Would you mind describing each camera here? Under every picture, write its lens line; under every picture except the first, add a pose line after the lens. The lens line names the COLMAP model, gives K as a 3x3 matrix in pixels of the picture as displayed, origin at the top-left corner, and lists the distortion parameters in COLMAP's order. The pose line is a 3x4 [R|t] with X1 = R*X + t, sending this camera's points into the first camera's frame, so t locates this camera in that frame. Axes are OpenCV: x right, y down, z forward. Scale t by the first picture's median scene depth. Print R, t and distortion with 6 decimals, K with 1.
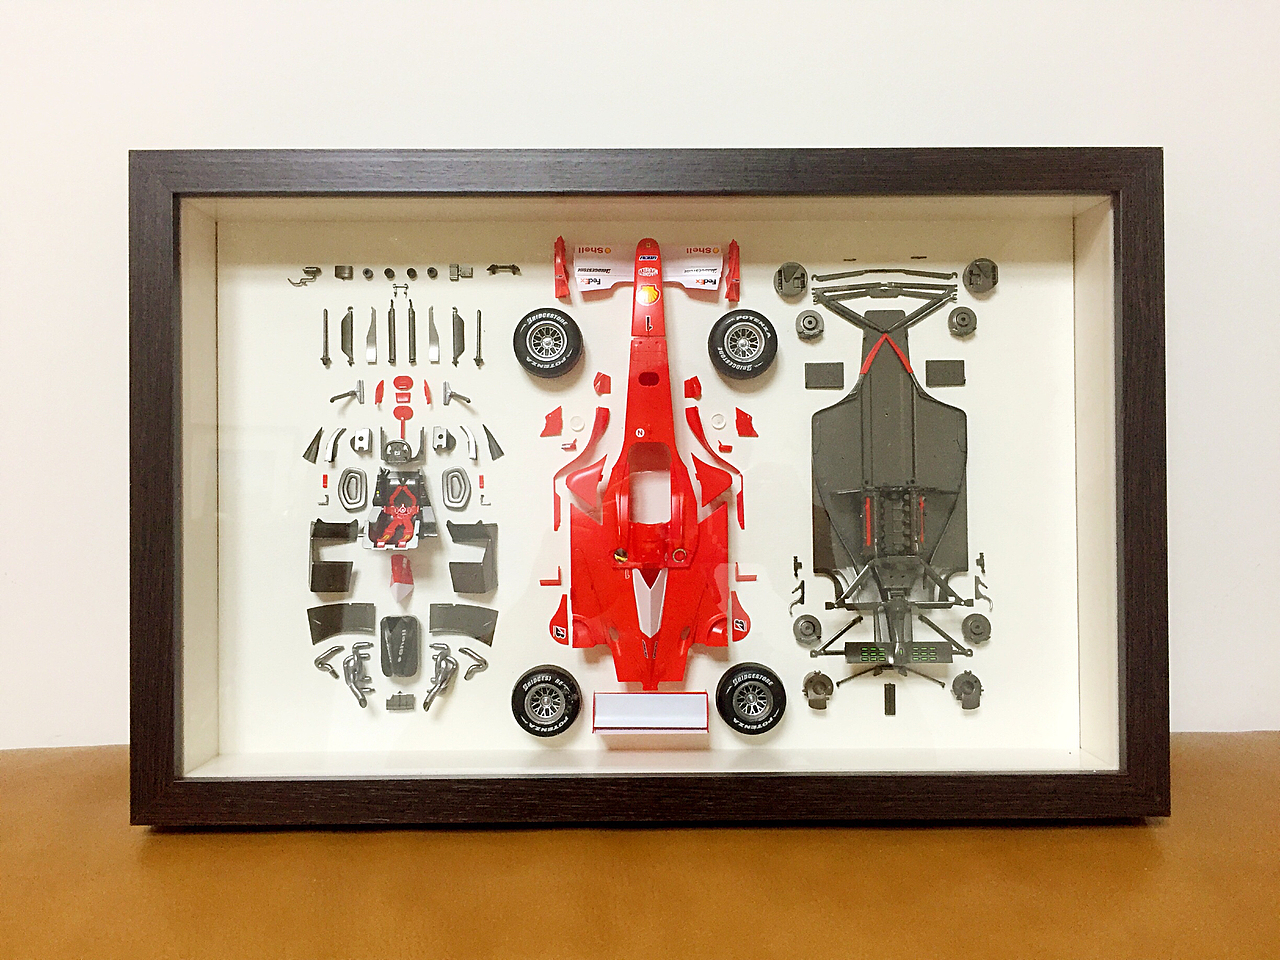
lens RADIAL K [[1074.0, 0, 640.0], [0, 1074.0, 480.0], [0, 0, 1]] dist [-0.000838, -0.000402]
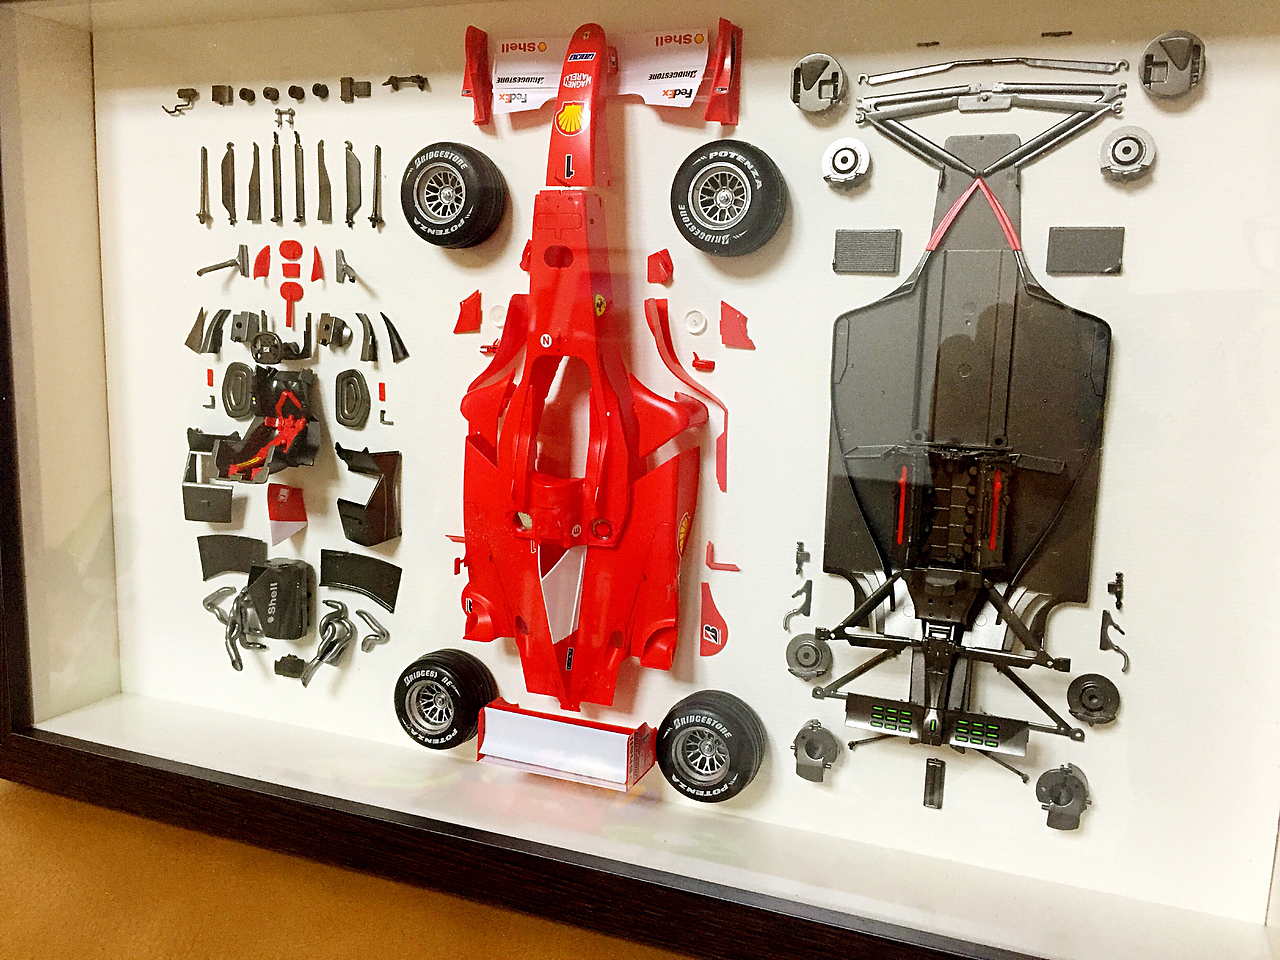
lens RADIAL K [[1100.7, 0, 640.0], [0, 1100.7, 480.0], [0, 0, 1]] dist [0.011140, -0.006166]
pose [[0.930211, 0.093887, -0.354814, 0.284018], [-0.031890, 0.983747, 0.176703, -0.076847], [0.365638, -0.153056, 0.918087, 0.374386]]
